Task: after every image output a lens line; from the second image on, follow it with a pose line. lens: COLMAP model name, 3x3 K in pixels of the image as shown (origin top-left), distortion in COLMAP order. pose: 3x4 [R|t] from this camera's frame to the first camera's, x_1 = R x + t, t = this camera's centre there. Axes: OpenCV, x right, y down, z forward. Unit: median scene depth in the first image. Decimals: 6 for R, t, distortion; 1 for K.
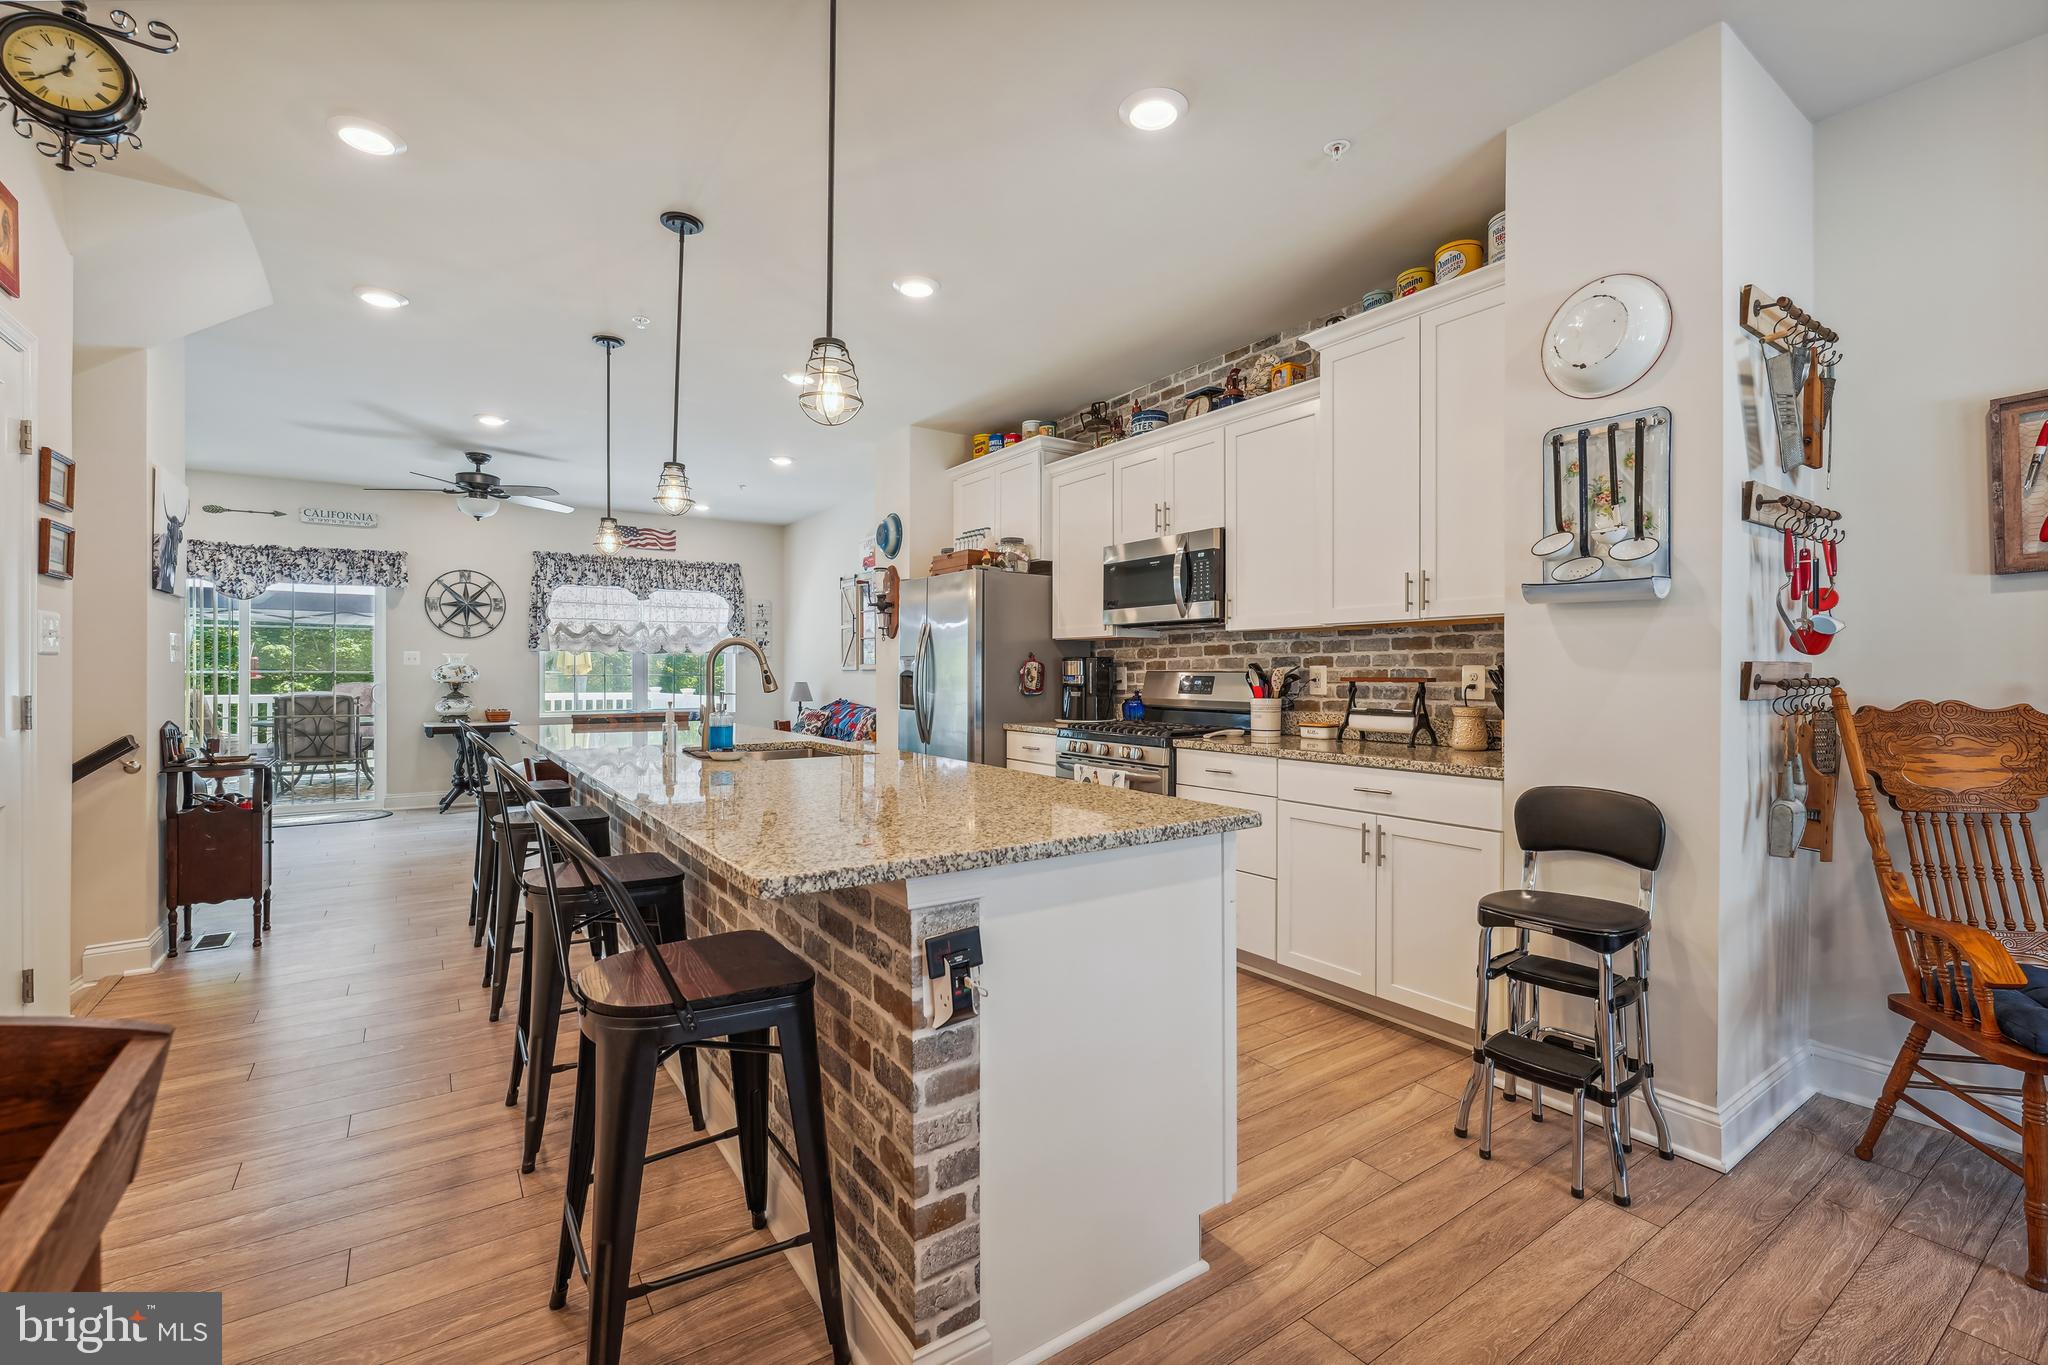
lens RADIAL K [[882.4, 0, 1032.8], [0, 882.4, 678.3], [0, 0, 1]] dist [-0.000505, -0.000113]
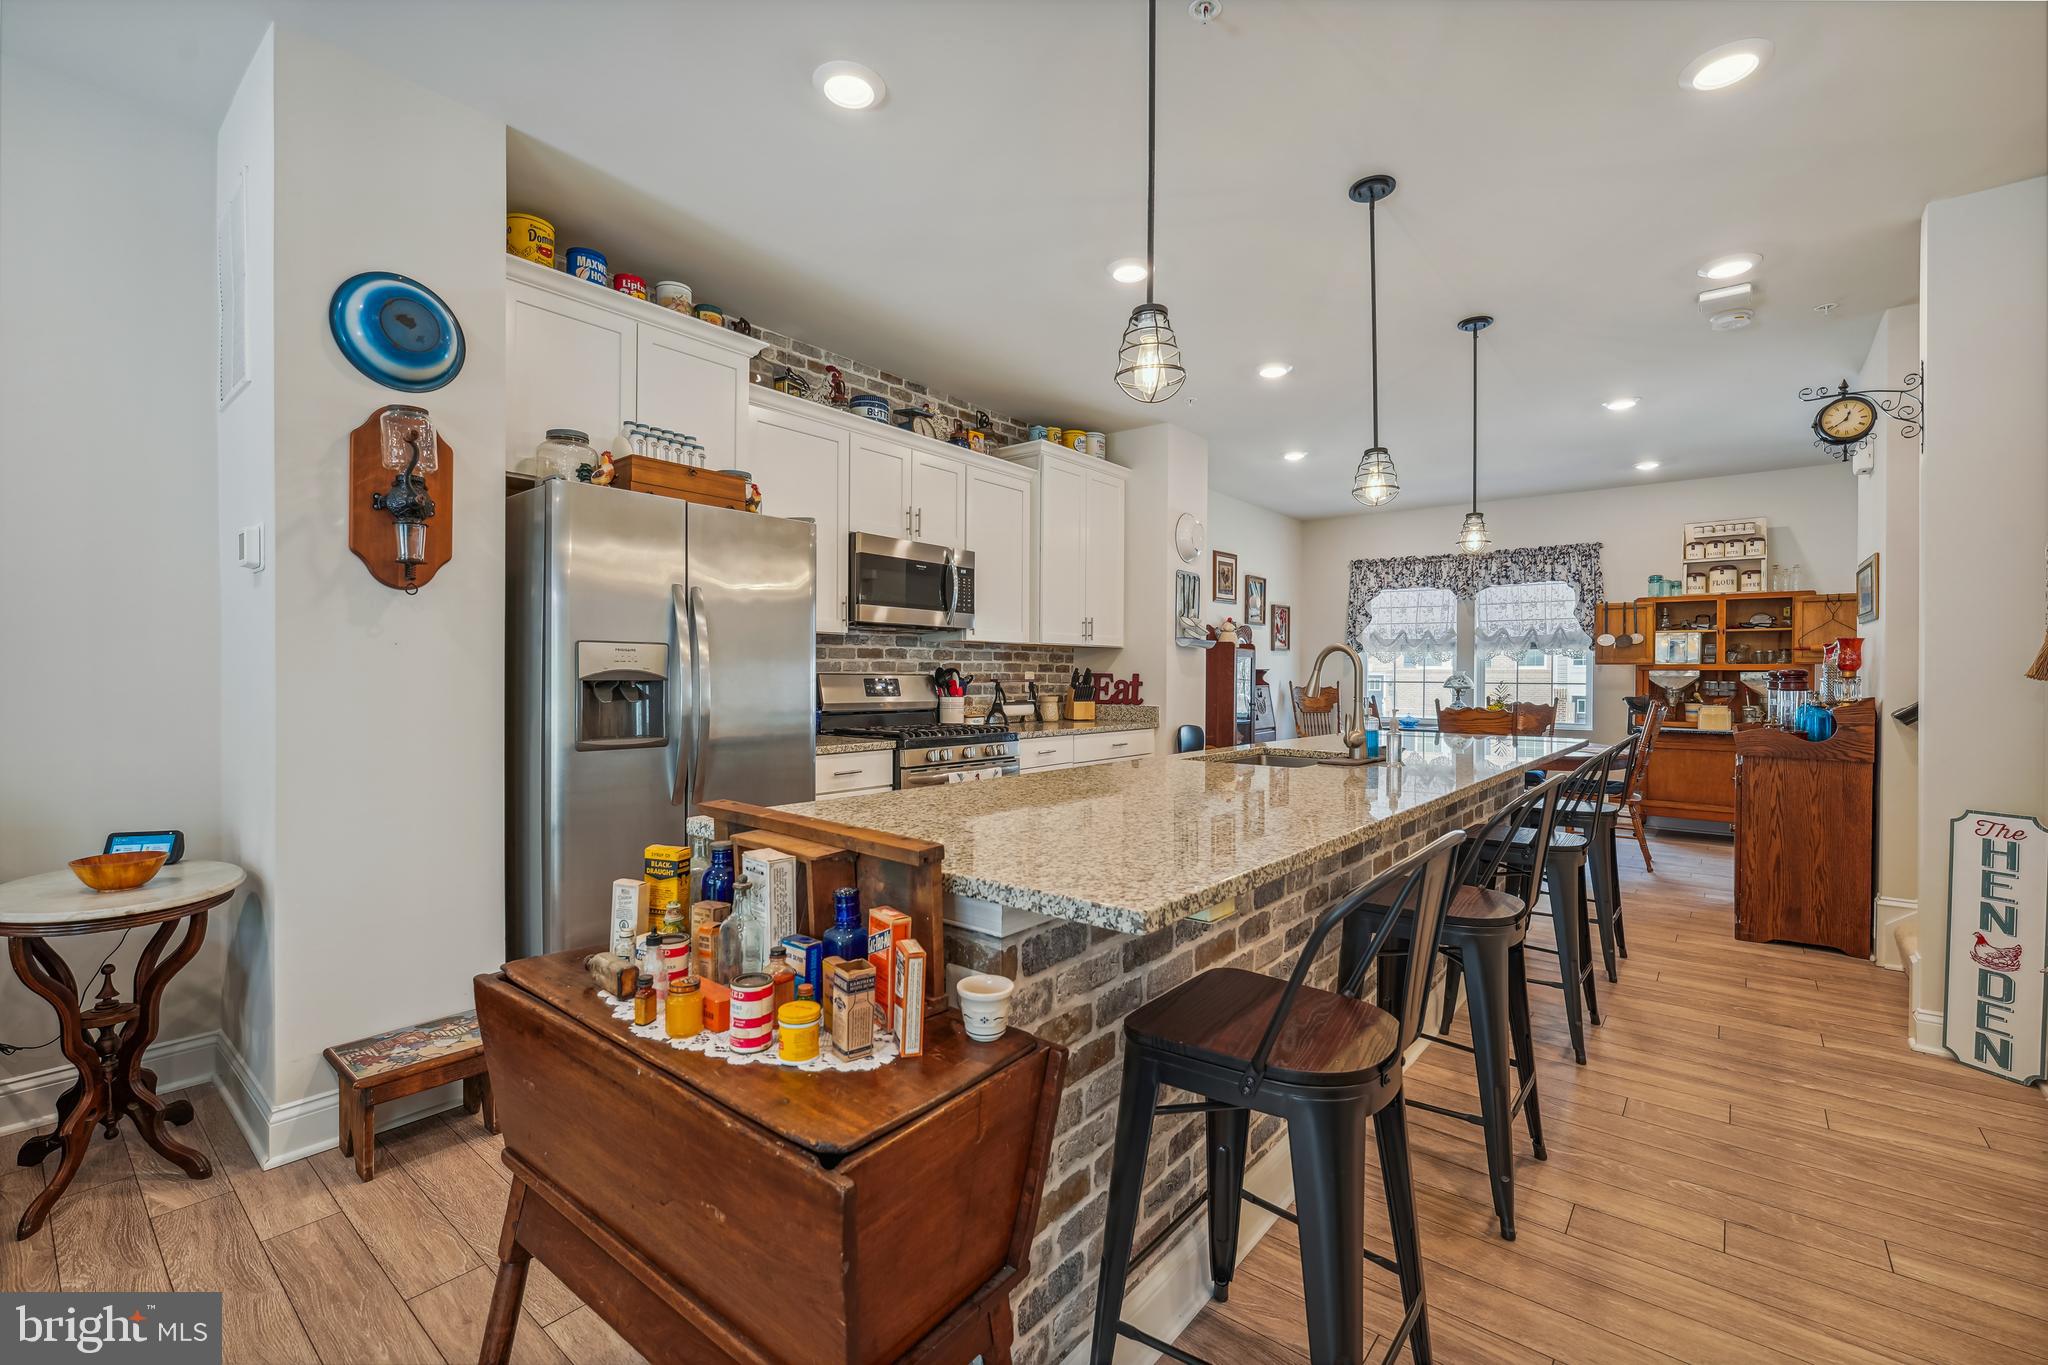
lens RADIAL K [[882.4, 0, 1029.3], [0, 882.4, 678.3], [0, 0, 1]] dist [-0.000505, -0.000113]
pose [[-0.272454, -0.005245, 0.962154, -0.732086], [0.000267, 0.999985, 0.005527, -0.007693], [-0.962169, 0.001763, -0.272449, 0.976928]]
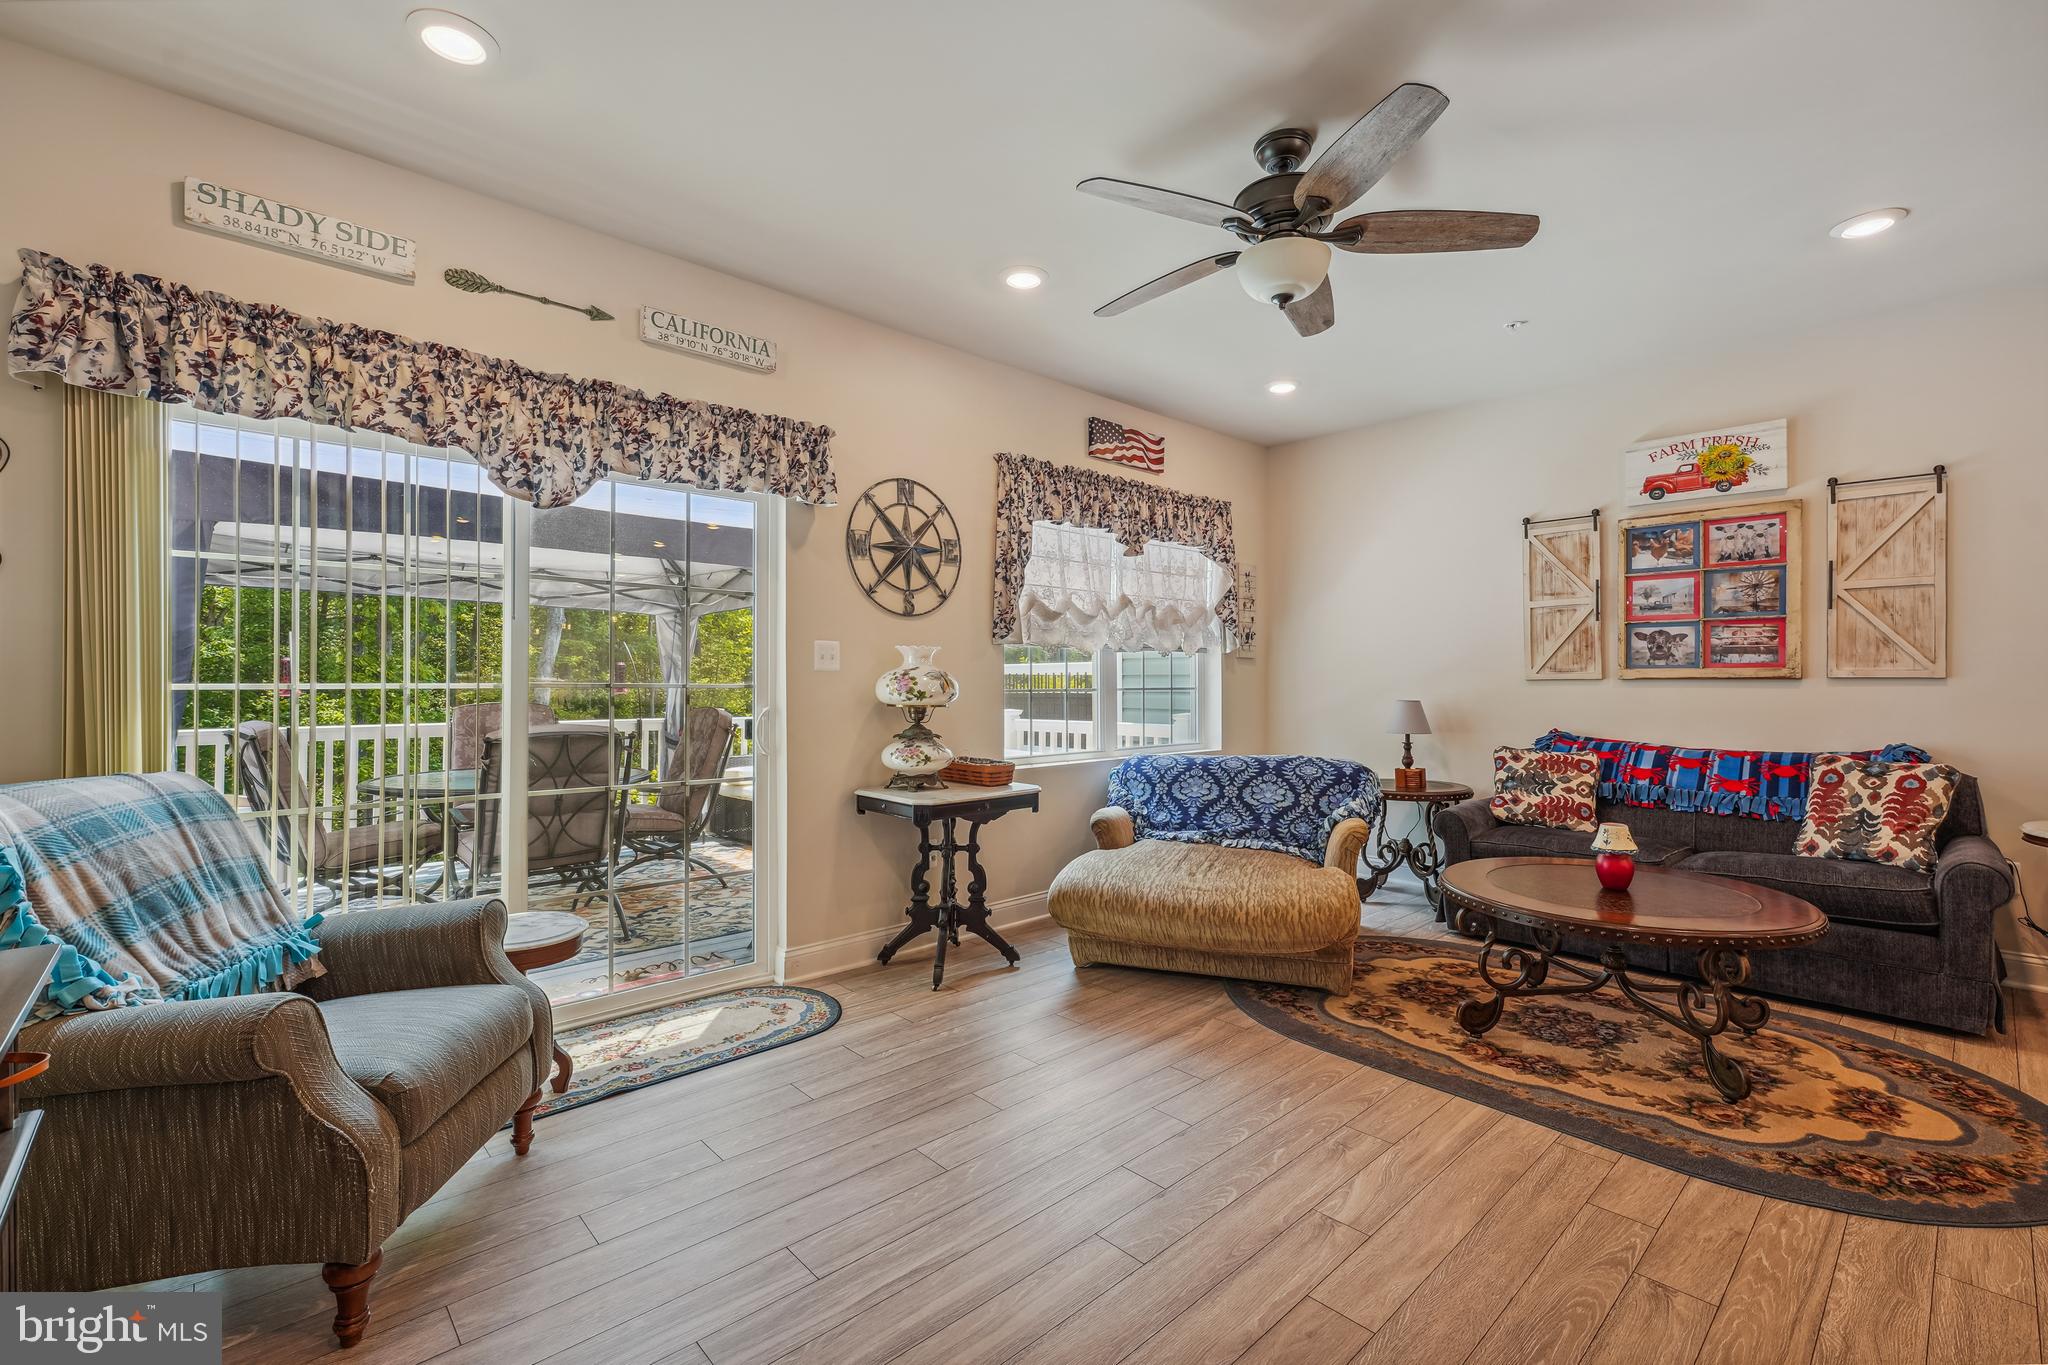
lens RADIAL K [[882.4, 0, 1035.9], [0, 882.4, 678.6], [0, 0, 1]] dist [-0.000505, -0.000113]
pose [[0.990368, -0.002386, 0.138437, -1.013750], [0.004149, 0.999914, -0.012446, -0.006341], [-0.138395, 0.012900, 0.990293, 0.791029]]
